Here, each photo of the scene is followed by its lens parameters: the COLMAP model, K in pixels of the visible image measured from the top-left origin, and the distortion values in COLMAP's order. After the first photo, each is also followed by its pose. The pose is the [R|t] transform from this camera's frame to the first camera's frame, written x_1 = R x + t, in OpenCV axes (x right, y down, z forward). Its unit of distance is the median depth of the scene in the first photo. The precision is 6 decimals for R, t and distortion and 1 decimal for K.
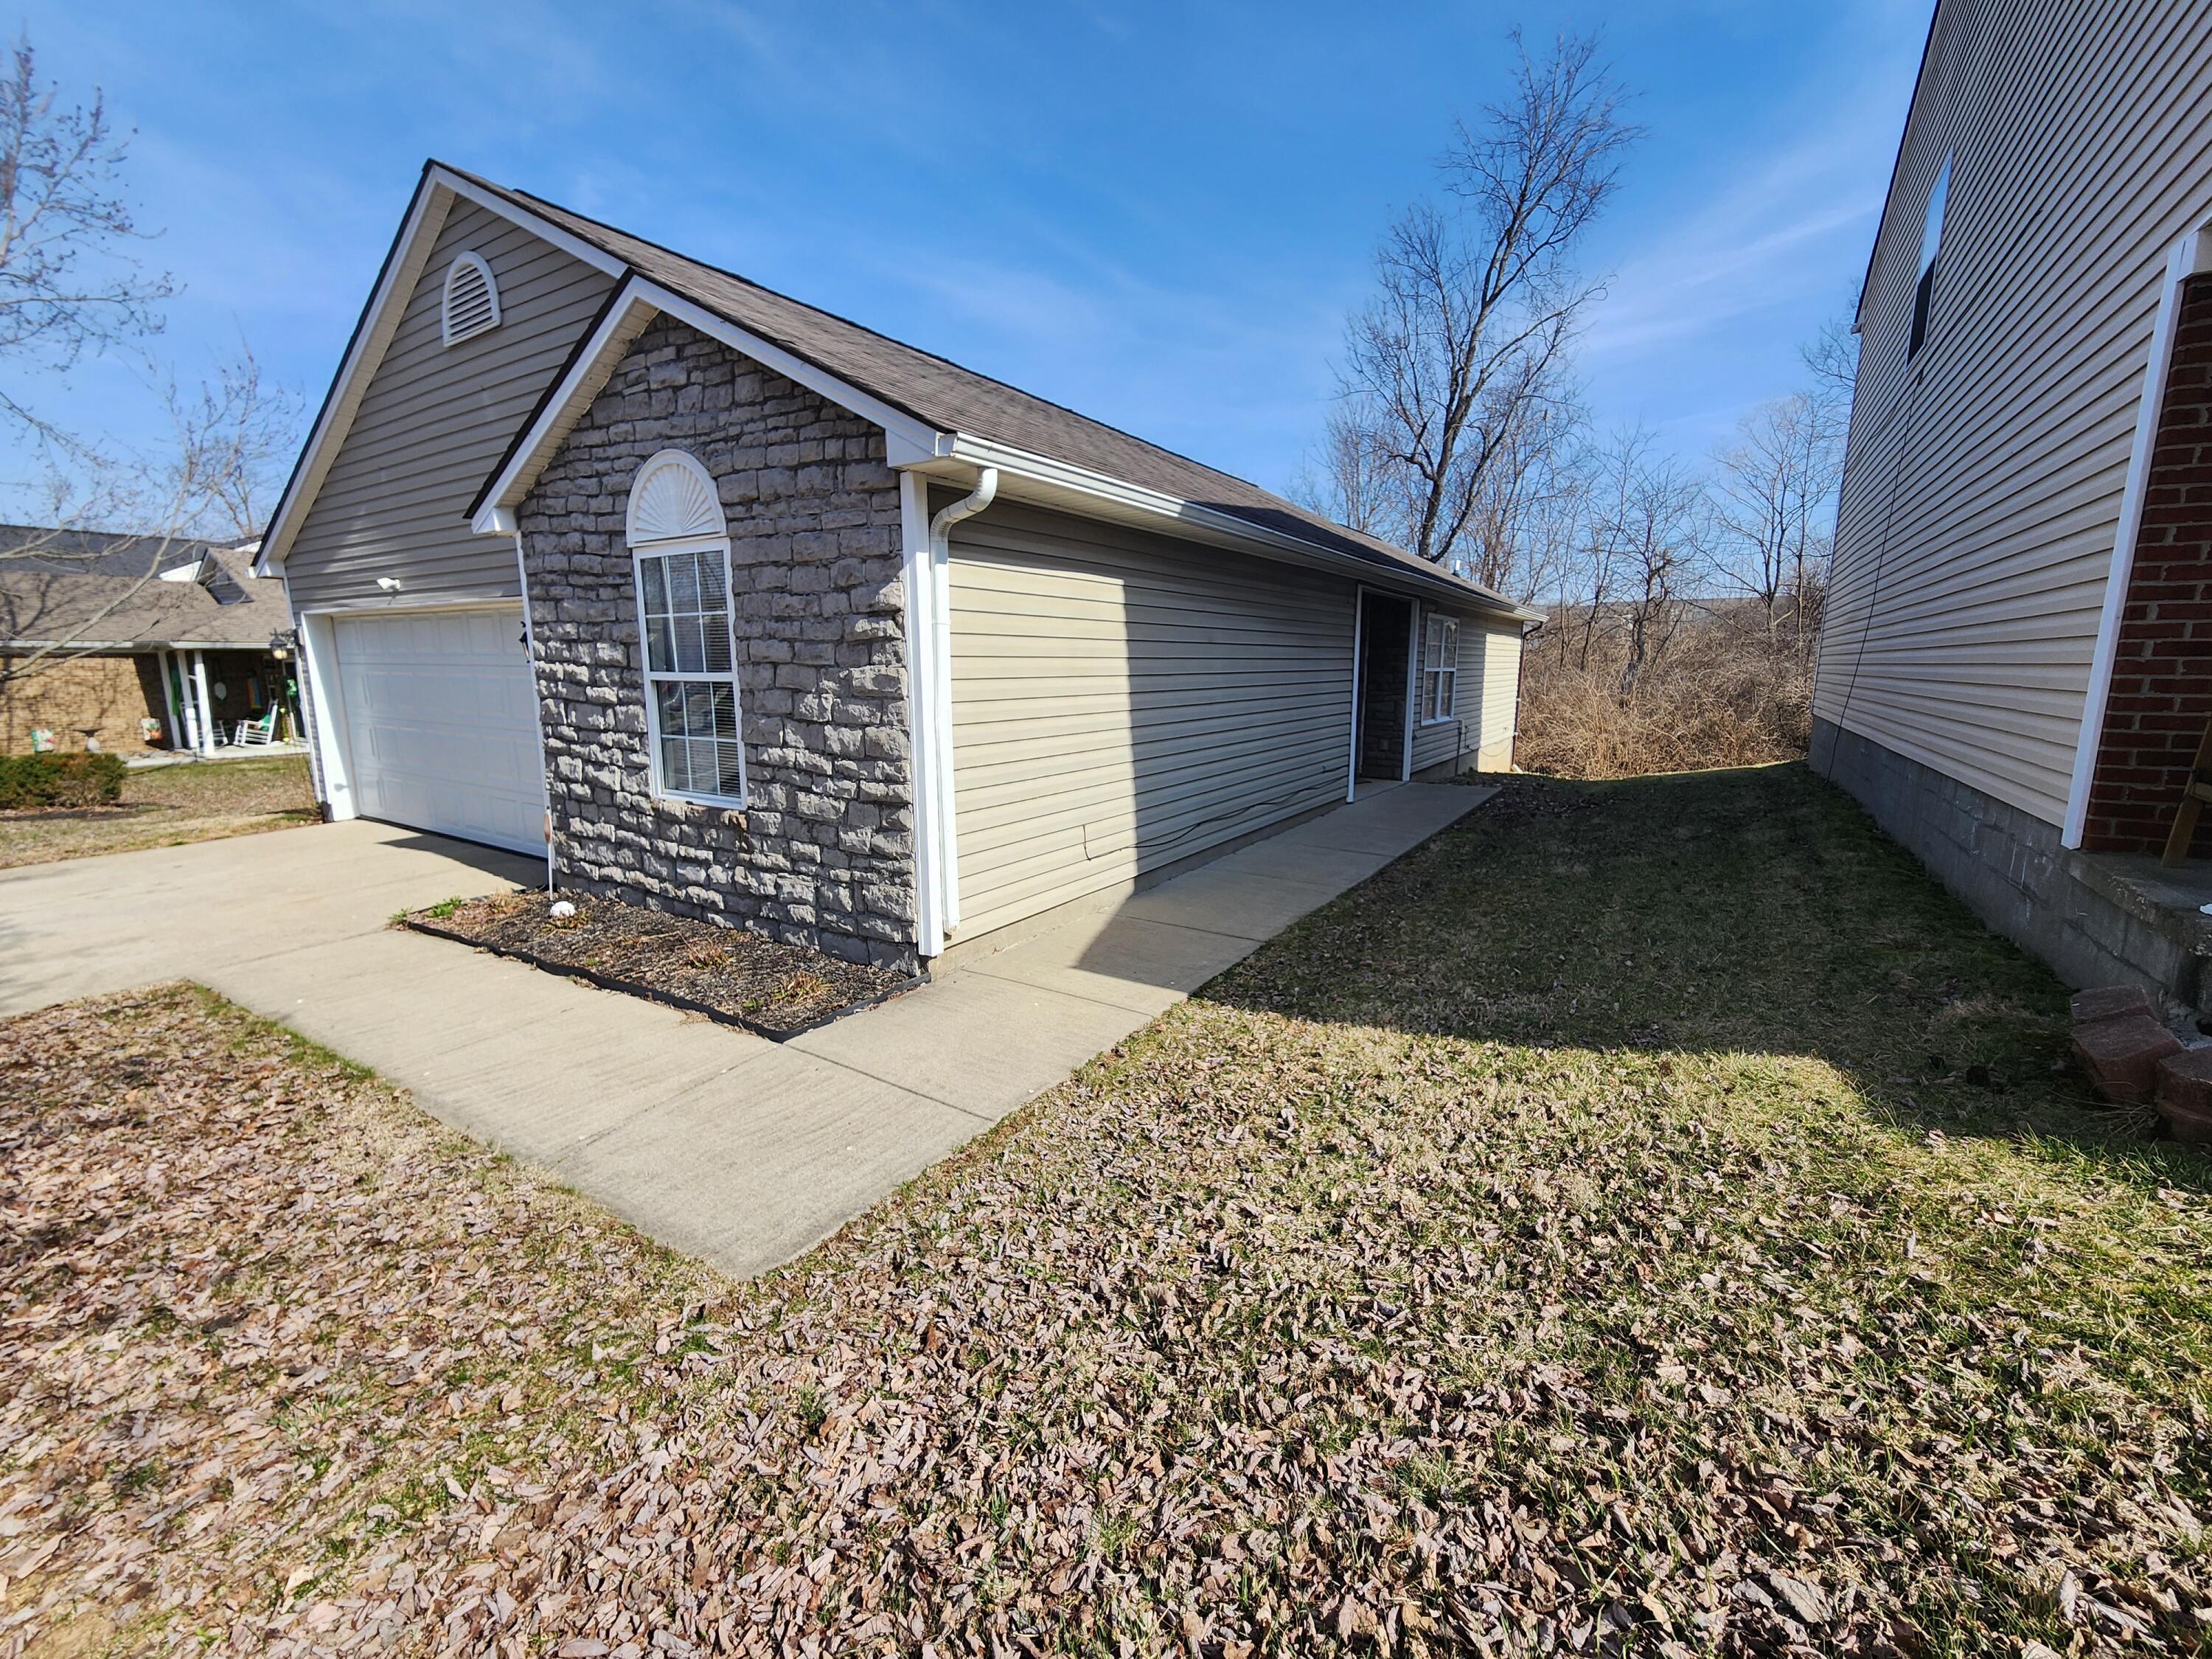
lens RADIAL K [[920.8, 0, 1107.6], [0, 920.8, 838.2], [0, 0, 1]] dist [-0.010663, -0.000204]
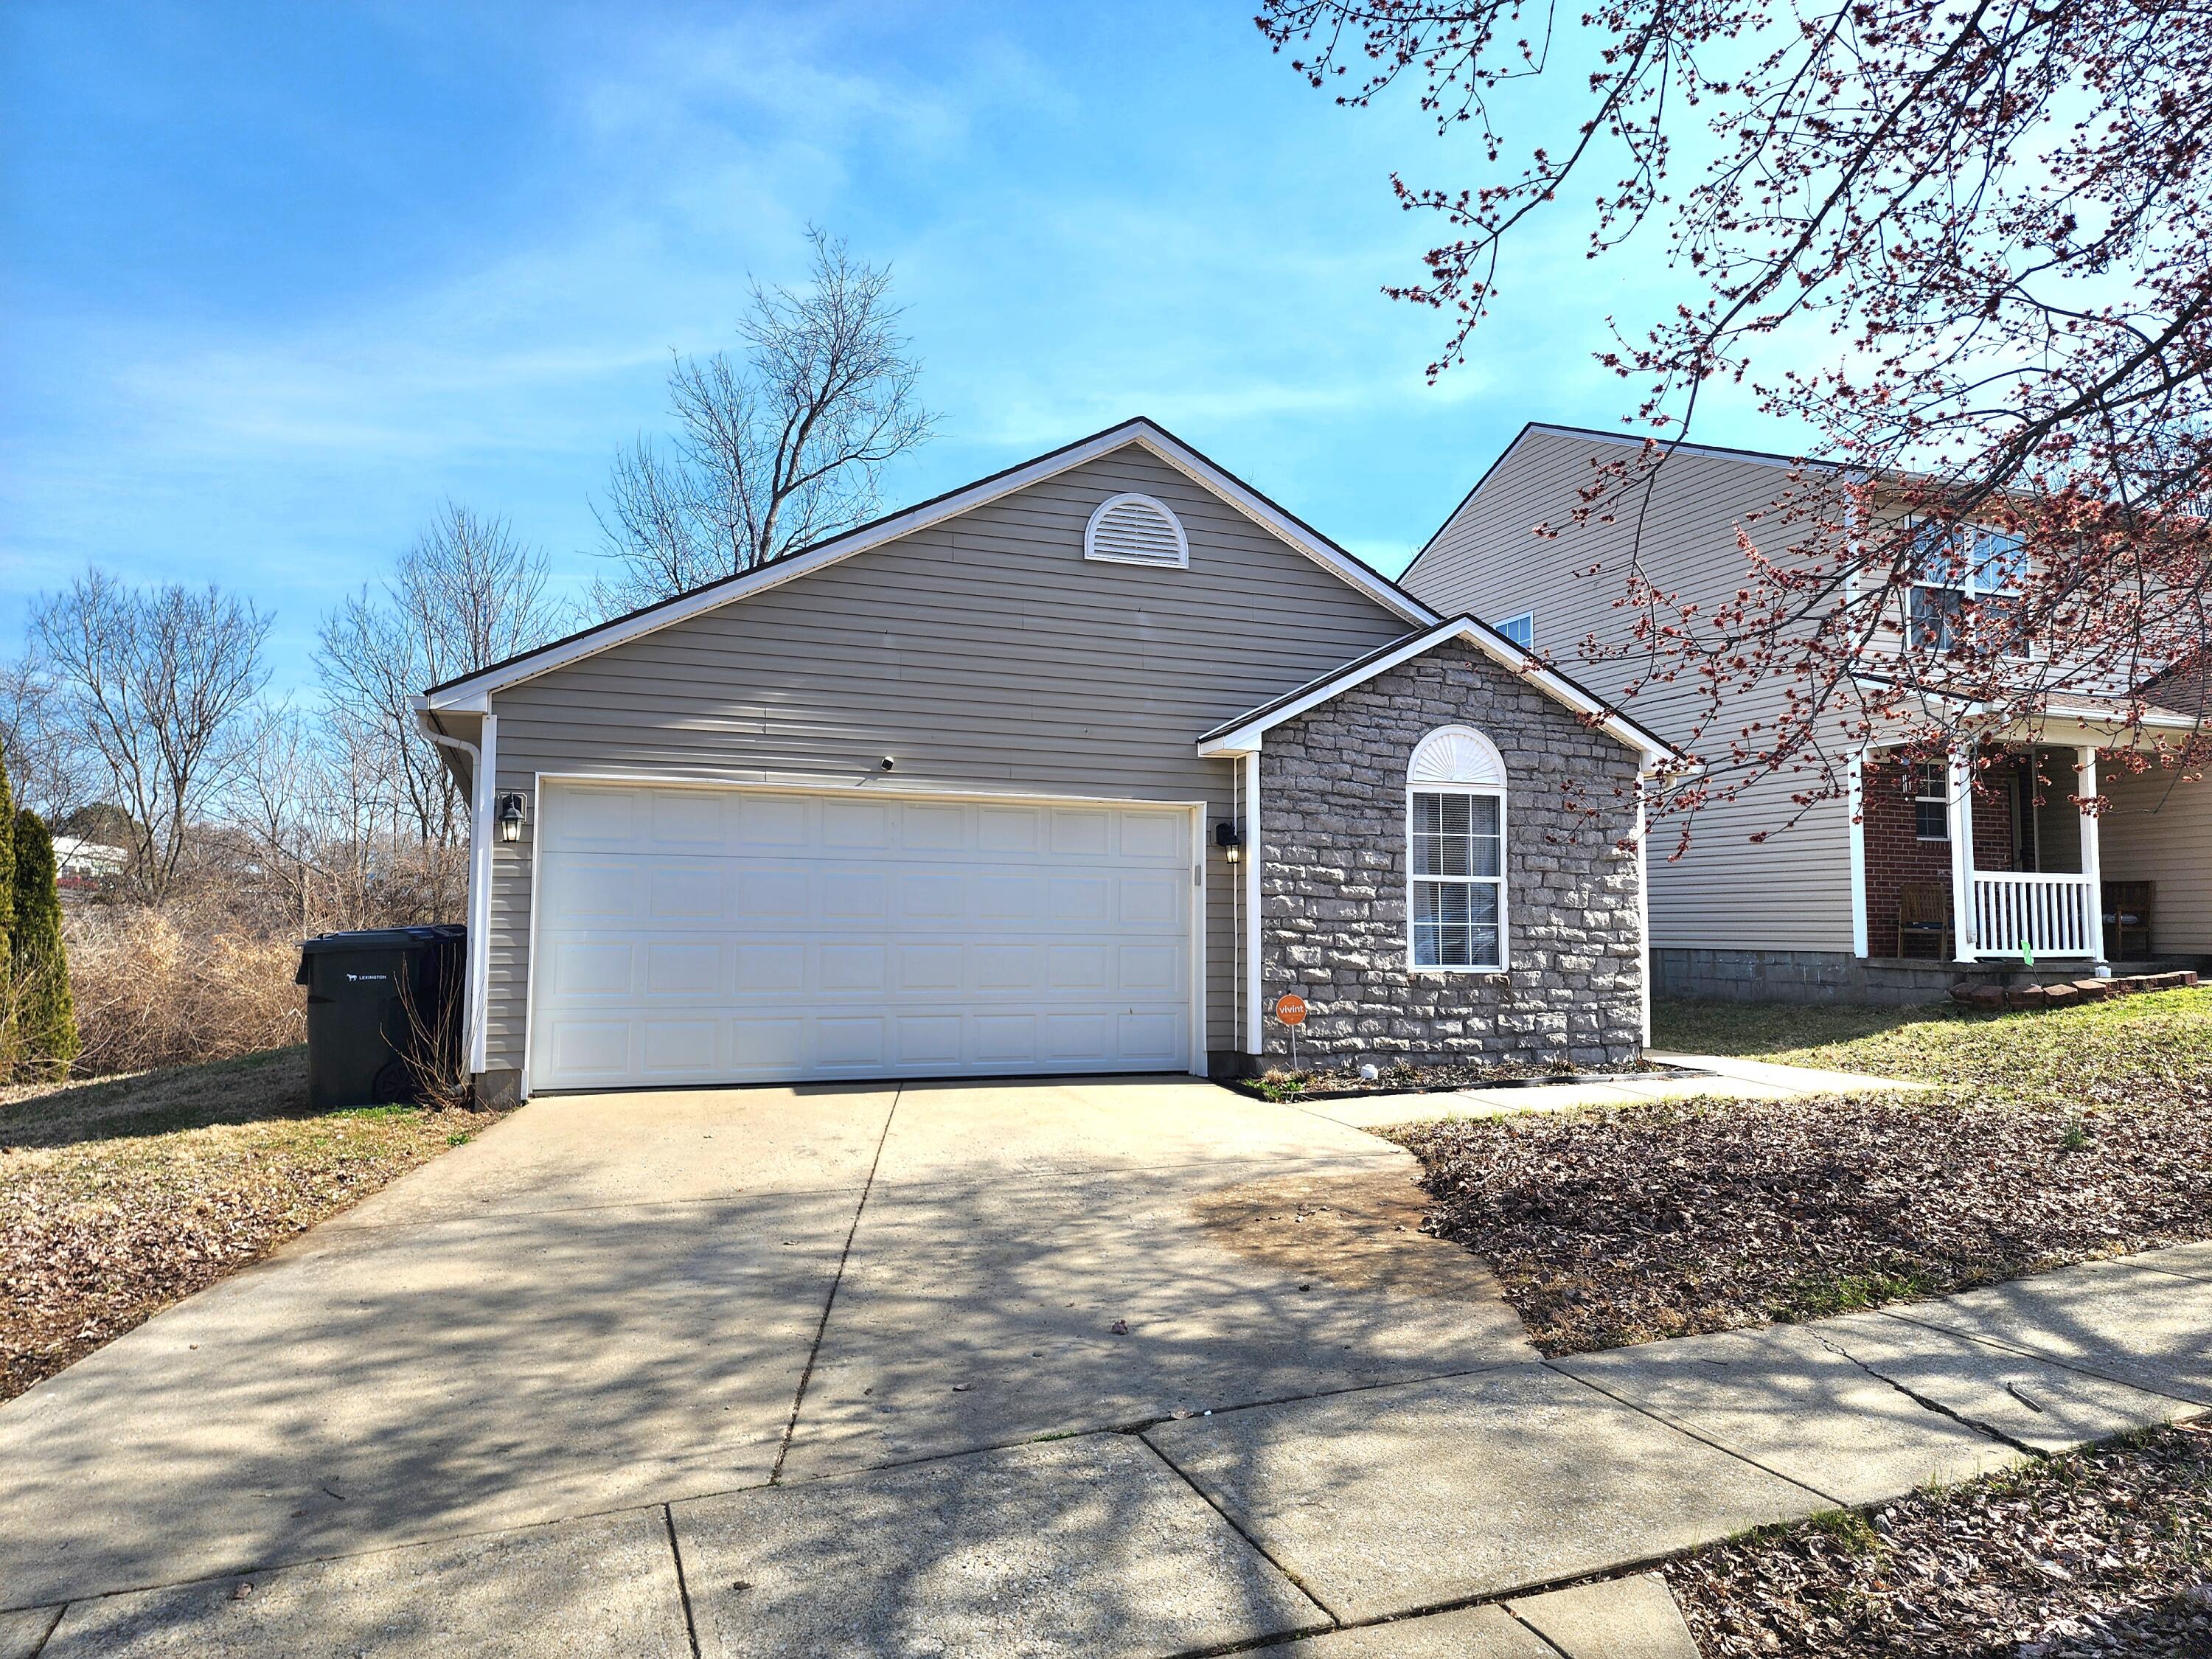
lens RADIAL K [[1495.3, 0, 1109.0], [0, 1495.3, 827.4], [0, 0, 1]] dist [0.069290, 0.000053]
pose [[0.601537, 0.059001, 0.796663, -2.661284], [0.143502, 0.973065, -0.180419, 0.083720], [-0.785850, 0.222851, 0.576868, 0.096390]]
